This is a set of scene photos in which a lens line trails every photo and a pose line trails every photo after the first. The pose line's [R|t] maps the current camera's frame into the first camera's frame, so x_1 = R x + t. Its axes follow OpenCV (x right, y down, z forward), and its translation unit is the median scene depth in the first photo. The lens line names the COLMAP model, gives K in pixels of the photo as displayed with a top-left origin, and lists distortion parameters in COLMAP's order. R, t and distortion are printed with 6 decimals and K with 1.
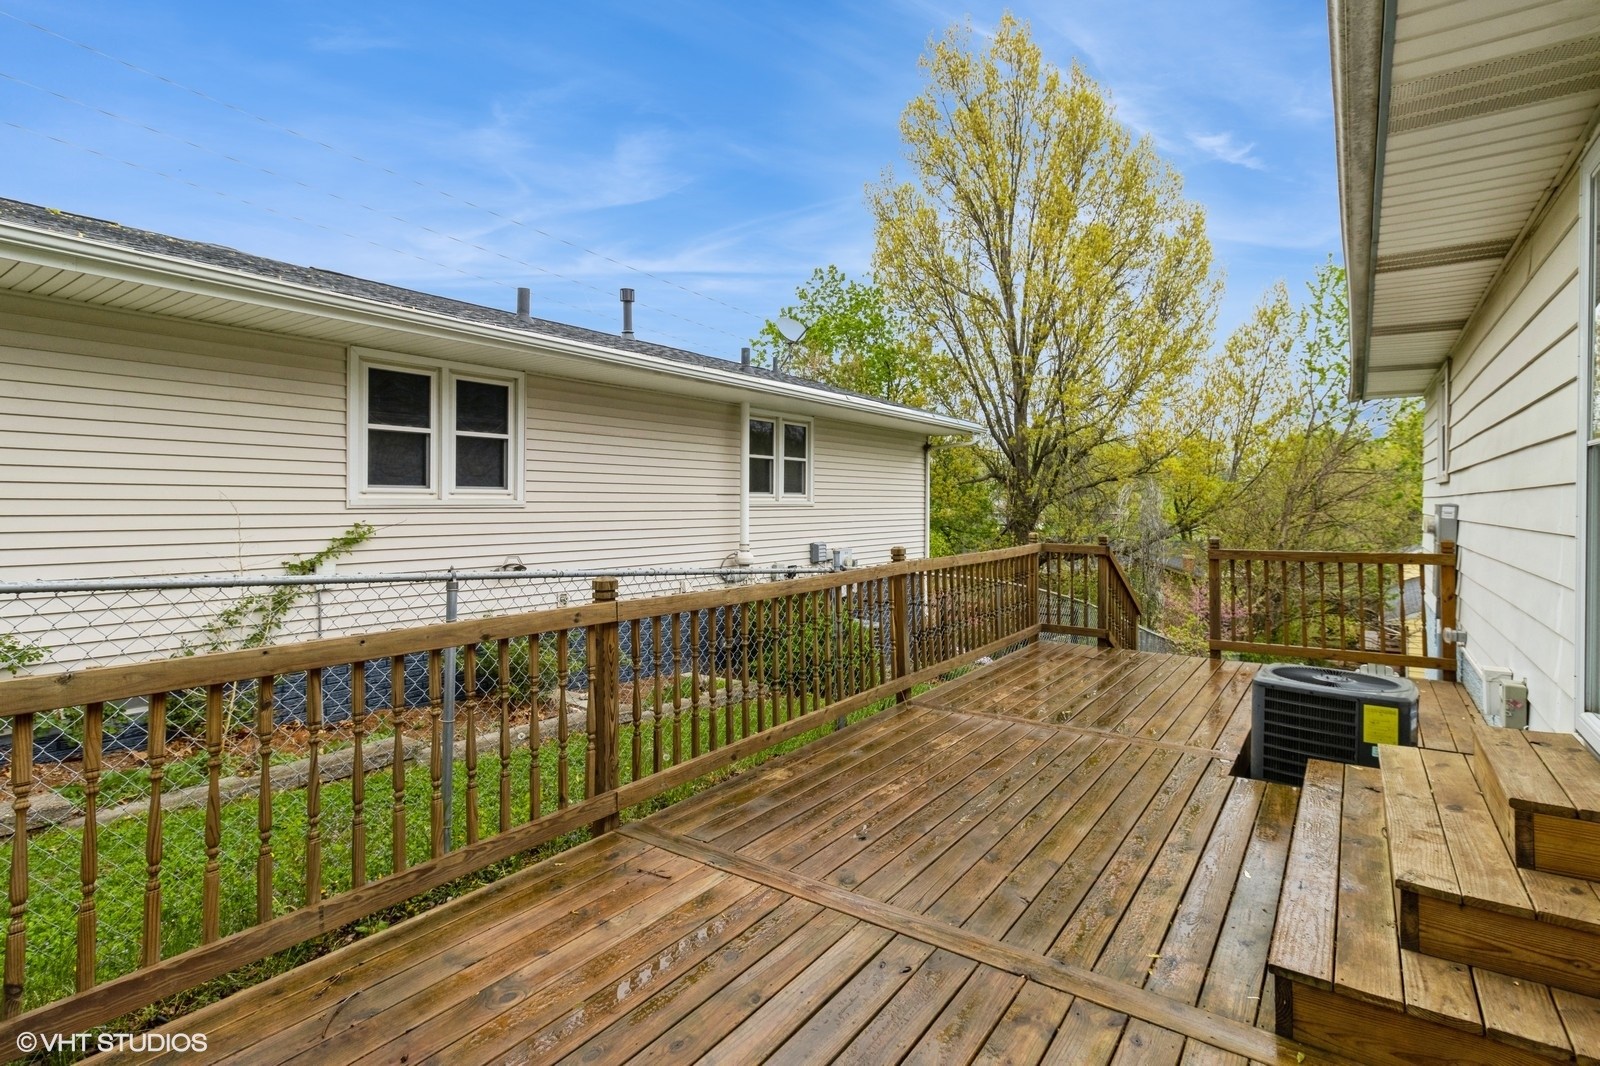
lens RADIAL K [[766.7, 0, 819.3], [0, 766.7, 534.2], [0, 0, 1]] dist [-0.000145, 0.000007]
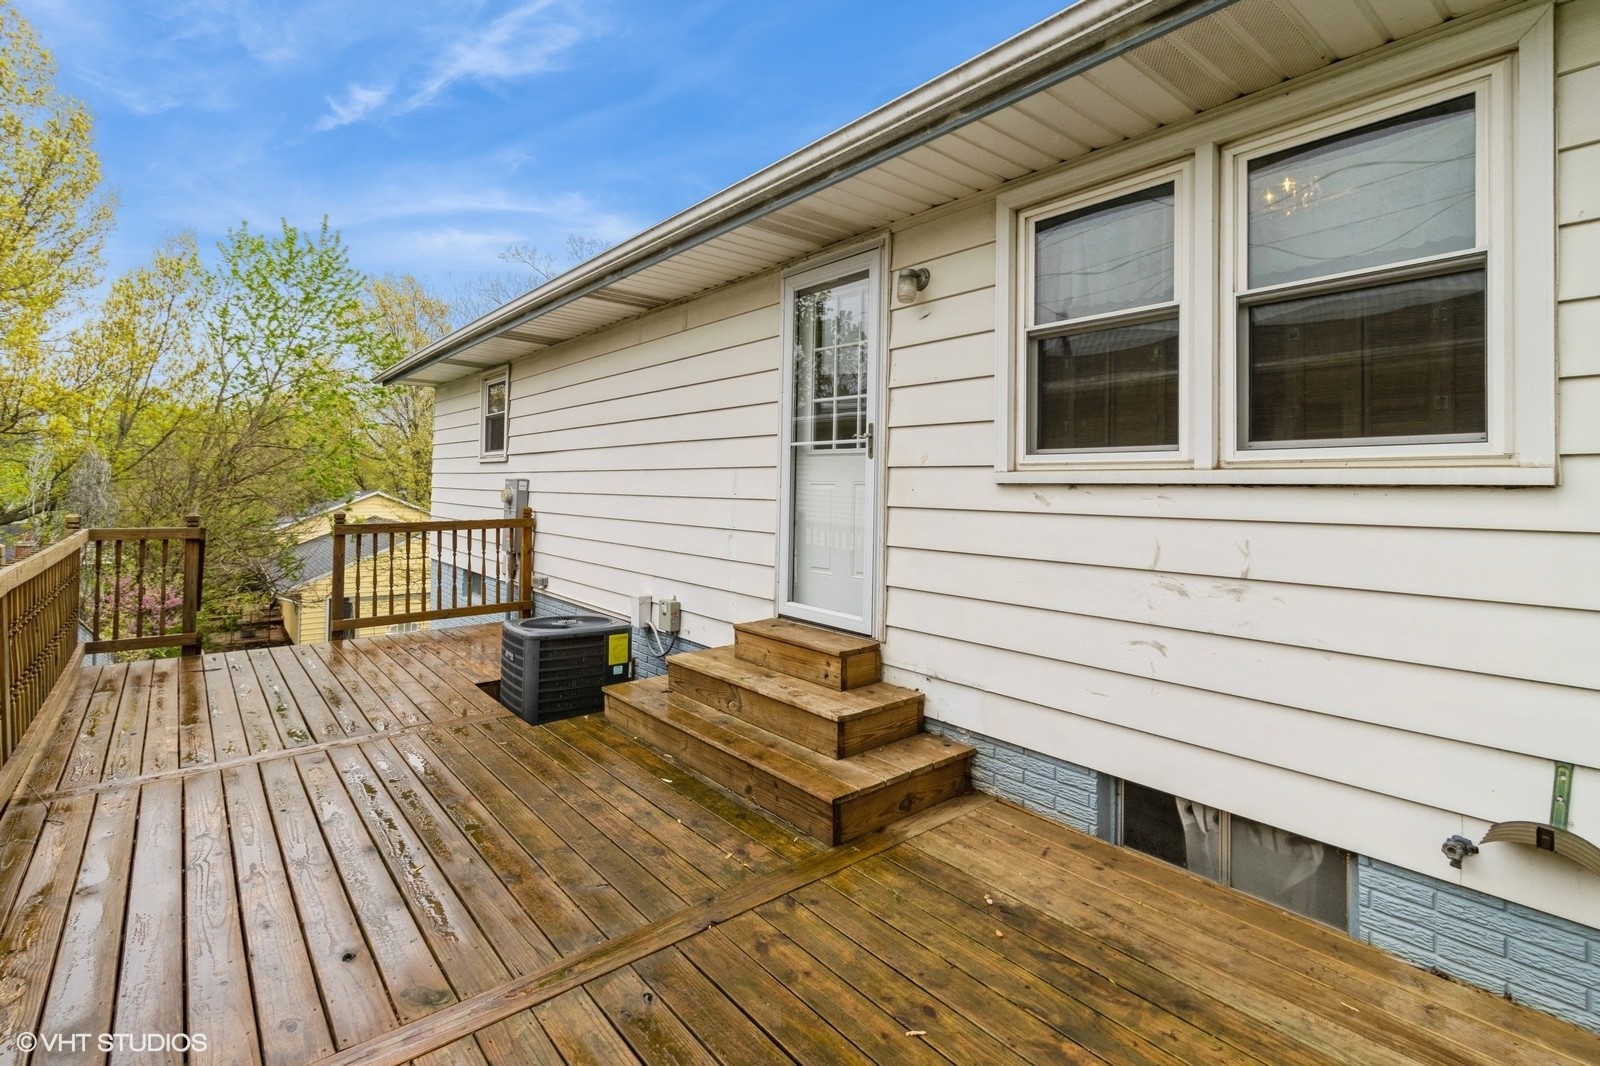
lens RADIAL K [[745.9, 0, 808.1], [0, 745.9, 506.0], [0, 0, 1]] dist [0.002152, 0.000236]
pose [[0.262128, -0.028368, 0.964616, -0.258551], [0.030674, 0.999308, 0.021053, -0.006137], [-0.964546, 0.024070, 0.262816, 0.226604]]
